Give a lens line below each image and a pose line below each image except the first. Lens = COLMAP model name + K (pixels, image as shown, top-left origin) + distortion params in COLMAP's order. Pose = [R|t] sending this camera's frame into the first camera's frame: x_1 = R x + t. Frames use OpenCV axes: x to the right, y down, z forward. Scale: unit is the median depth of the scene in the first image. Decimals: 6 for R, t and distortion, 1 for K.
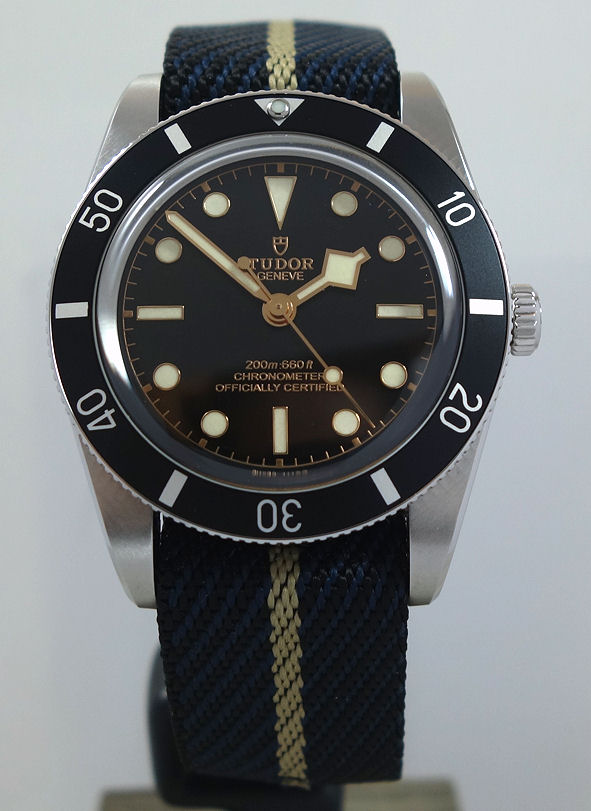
lens RADIAL K [[1623.6, 0, 295.5], [0, 1623.6, 405.5], [0, 0, 1]] dist [-0.256235, -0.004301]
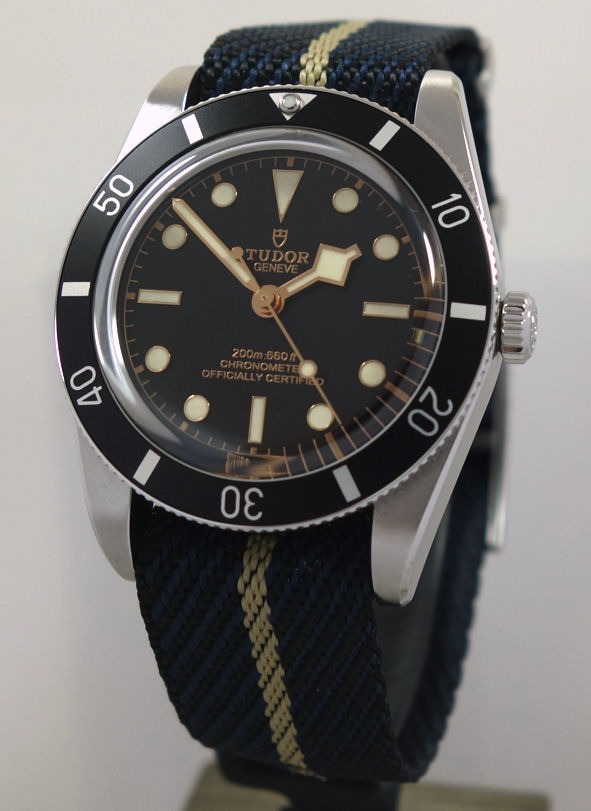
lens RADIAL K [[1623.6, 0, 295.5], [0, 1623.6, 405.5], [0, 0, 1]] dist [-0.256235, -0.004301]
pose [[0.973531, 0.077271, -0.215096, 0.228473], [-0.076328, 0.997002, 0.012696, -0.008081], [0.215432, 0.004058, 0.976510, 0.013363]]
